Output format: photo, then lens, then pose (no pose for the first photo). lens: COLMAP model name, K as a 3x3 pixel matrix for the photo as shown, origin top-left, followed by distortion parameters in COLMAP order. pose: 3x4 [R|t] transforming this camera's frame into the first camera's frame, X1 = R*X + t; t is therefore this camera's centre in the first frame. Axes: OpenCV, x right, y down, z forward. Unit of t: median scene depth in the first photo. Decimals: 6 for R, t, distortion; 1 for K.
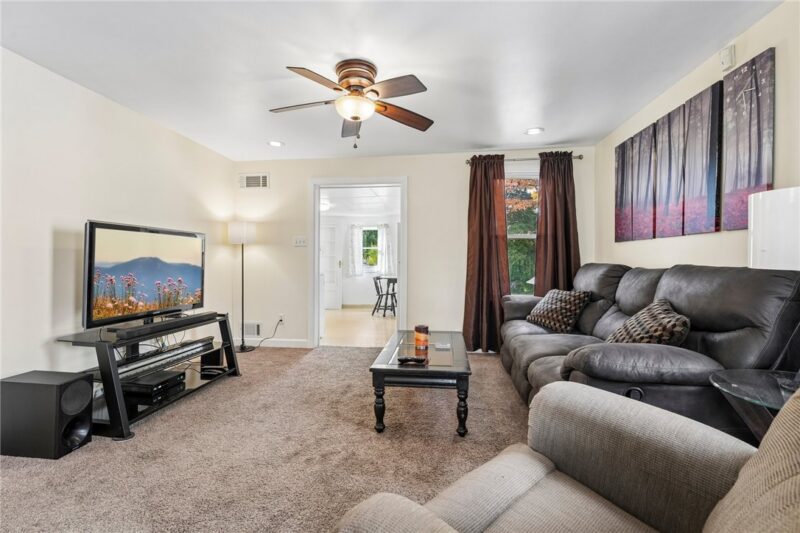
lens RADIAL K [[362.1, 0, 401.2], [0, 362.1, 258.5], [0, 0, 1]] dist [-0.019944, -0.000149]
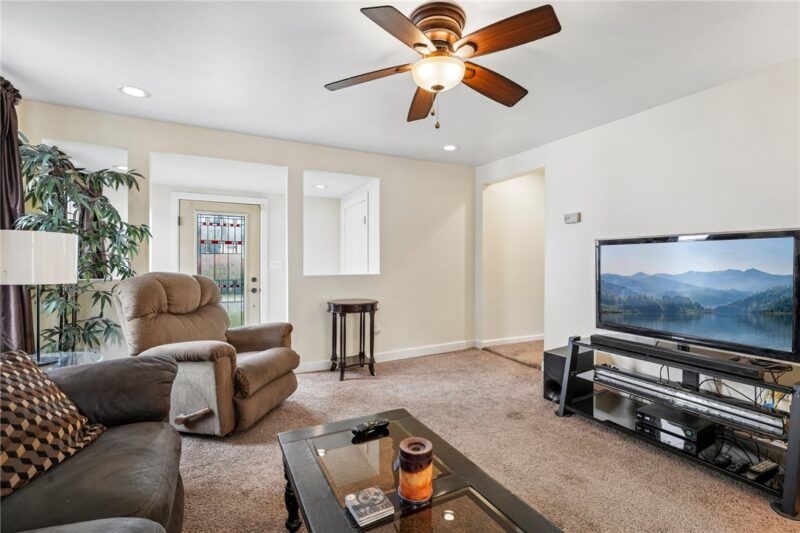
lens RADIAL K [[366.1, 0, 399.8], [0, 366.1, 263.6], [0, 0, 1]] dist [-0.001709, -0.000348]
pose [[-0.834079, 0.004331, -0.551628, 0.324738], [0.005991, 0.999981, -0.001207, -0.020850], [0.551613, -0.004311, -0.834089, 1.433786]]
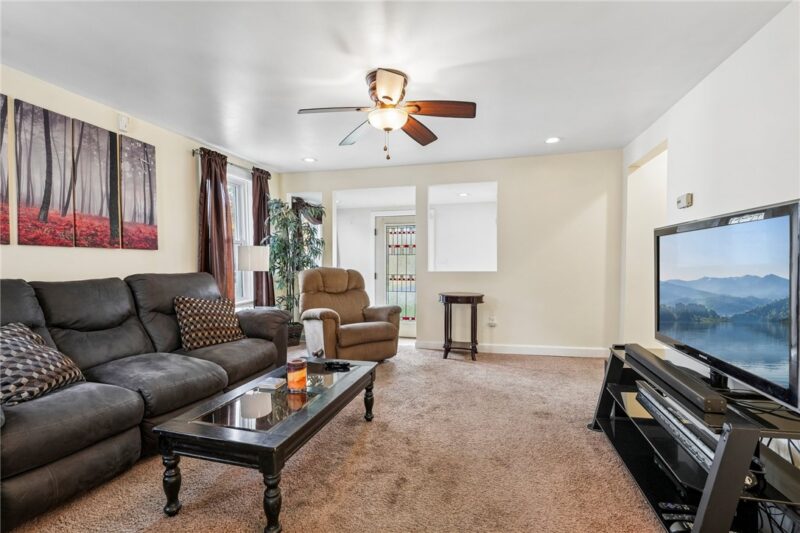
lens RADIAL K [[366.0, 0, 400.0], [0, 366.0, 266.5], [0, 0, 1]] dist [0.000649, -0.000117]
pose [[-0.988787, 0.004607, 0.149264, -0.282599], [0.005076, 0.999983, 0.002764, -0.006464], [-0.149249, 0.003491, -0.988793, 1.813683]]
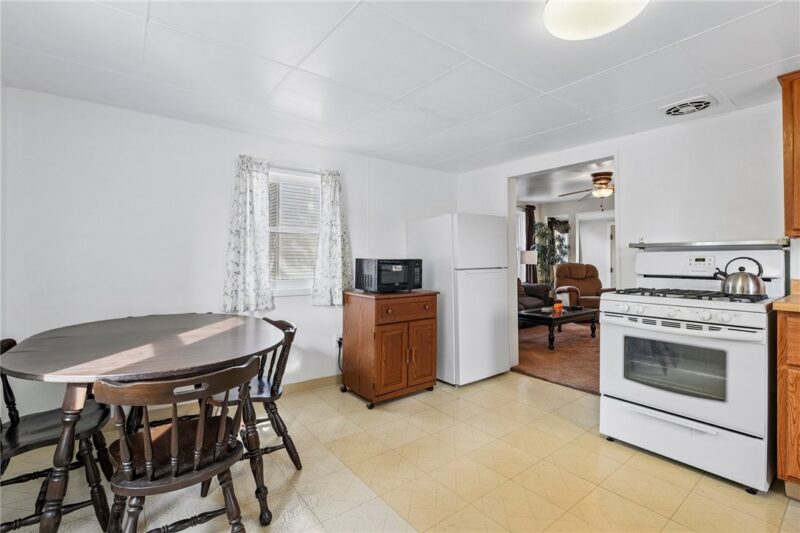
lens RADIAL K [[366.0, 0, 400.0], [0, 366.0, 266.5], [0, 0, 1]] dist [0.000649, -0.000117]
pose [[-0.705745, -0.001476, 0.708465, -0.716938], [0.003635, 0.999977, 0.005704, 0.009021], [-0.708457, 0.006601, -0.705723, 2.998943]]
